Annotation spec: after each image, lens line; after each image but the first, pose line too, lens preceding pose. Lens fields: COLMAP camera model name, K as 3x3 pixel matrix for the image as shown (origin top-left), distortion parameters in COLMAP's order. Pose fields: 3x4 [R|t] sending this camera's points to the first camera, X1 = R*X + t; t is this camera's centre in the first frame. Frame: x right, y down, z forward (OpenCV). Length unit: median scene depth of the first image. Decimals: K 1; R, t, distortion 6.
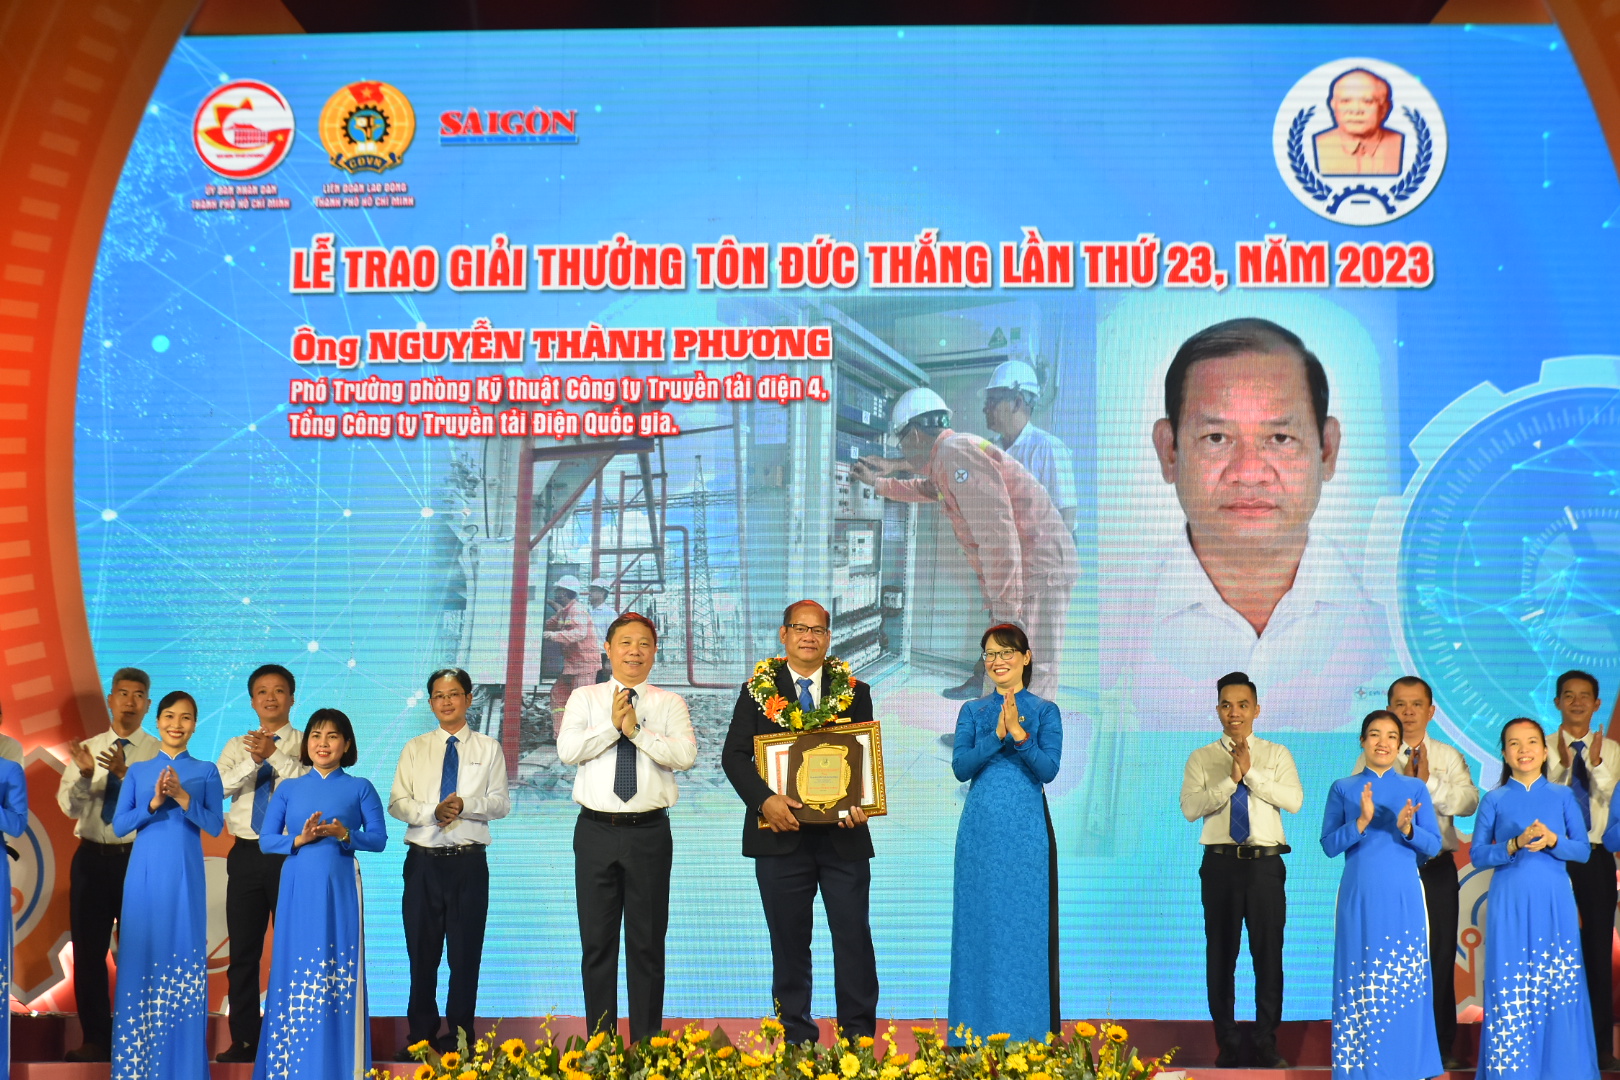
lens RADIAL K [[7877.4, 0, 808.6], [0, 7877.4, 507.3], [0, 0, 1]] dist [-1.525225, 4.650177]
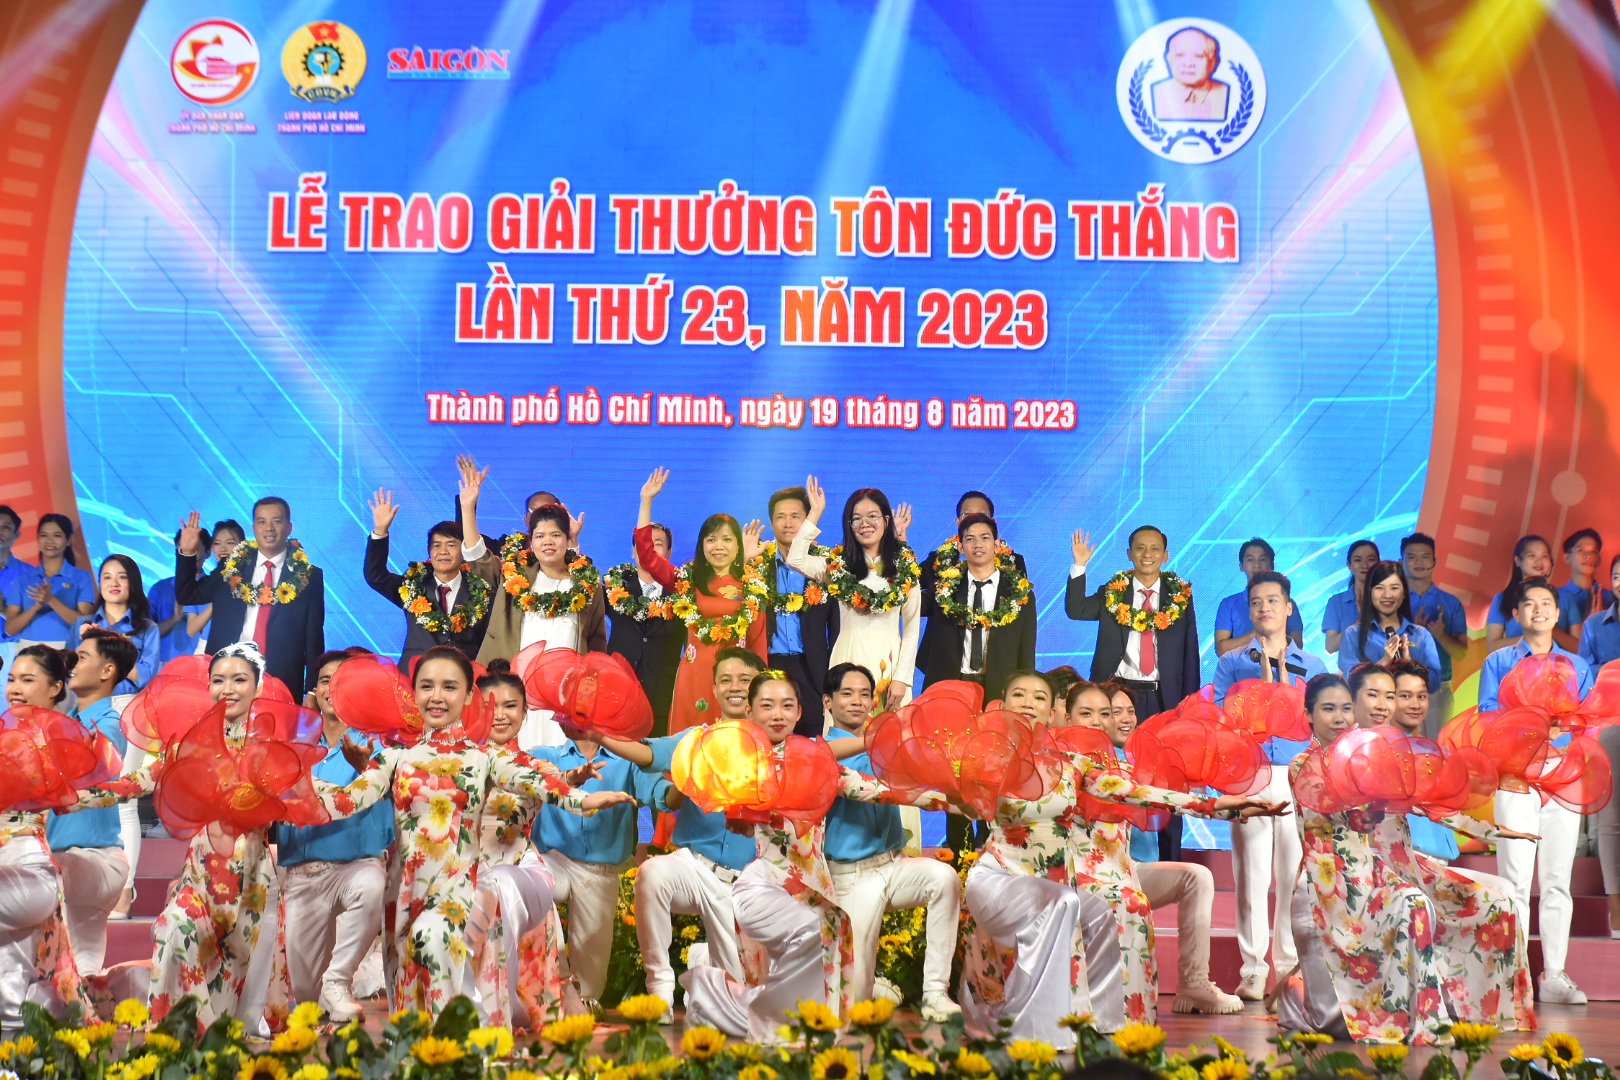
lens RADIAL K [[3640.0, 0, 810.0], [0, 3640.0, 540.0], [0, 0, 1]] dist [-0.296943, -0.030217]
pose [[0.995028, 0.008140, 0.099266, -0.037831], [-0.015750, 0.996974, 0.076128, -0.020431], [-0.098346, -0.077313, 0.992145, 0.469288]]
